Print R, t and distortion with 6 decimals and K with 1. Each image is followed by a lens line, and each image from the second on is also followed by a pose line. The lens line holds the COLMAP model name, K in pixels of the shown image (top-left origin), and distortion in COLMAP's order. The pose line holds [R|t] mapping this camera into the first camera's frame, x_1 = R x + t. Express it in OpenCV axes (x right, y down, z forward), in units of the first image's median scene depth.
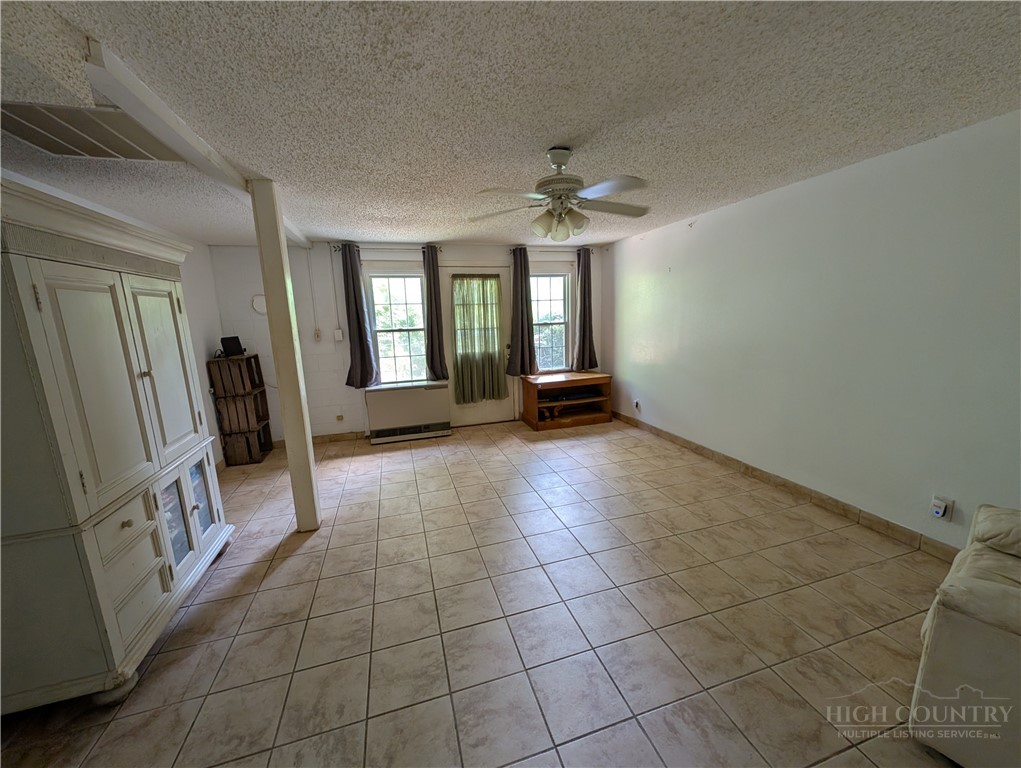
lens RADIAL K [[394.1, 0, 509.0], [0, 394.1, 386.8], [0, 0, 1]] dist [0.000676, 0.000651]
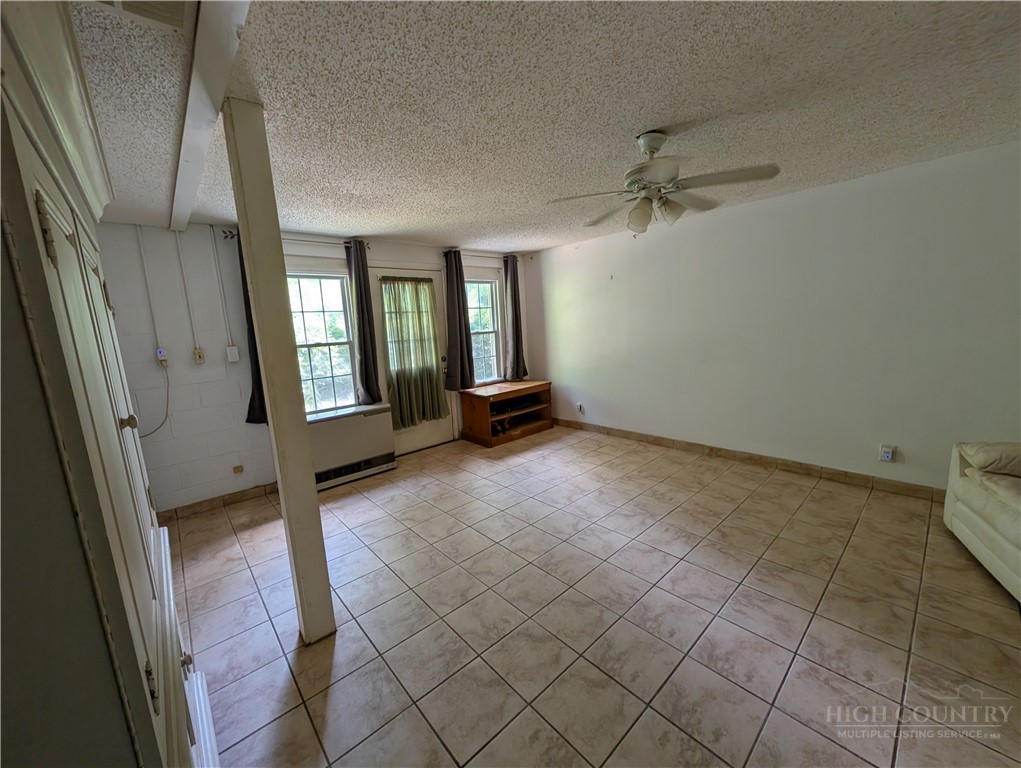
lens RADIAL K [[394.1, 0, 508.8], [0, 394.1, 386.8], [0, 0, 1]] dist [0.000676, 0.000651]
pose [[0.906662, -0.083272, 0.413558, -0.277874], [0.099912, 0.994820, -0.018728, -0.008447], [-0.409856, 0.058299, 0.910285, 0.142239]]
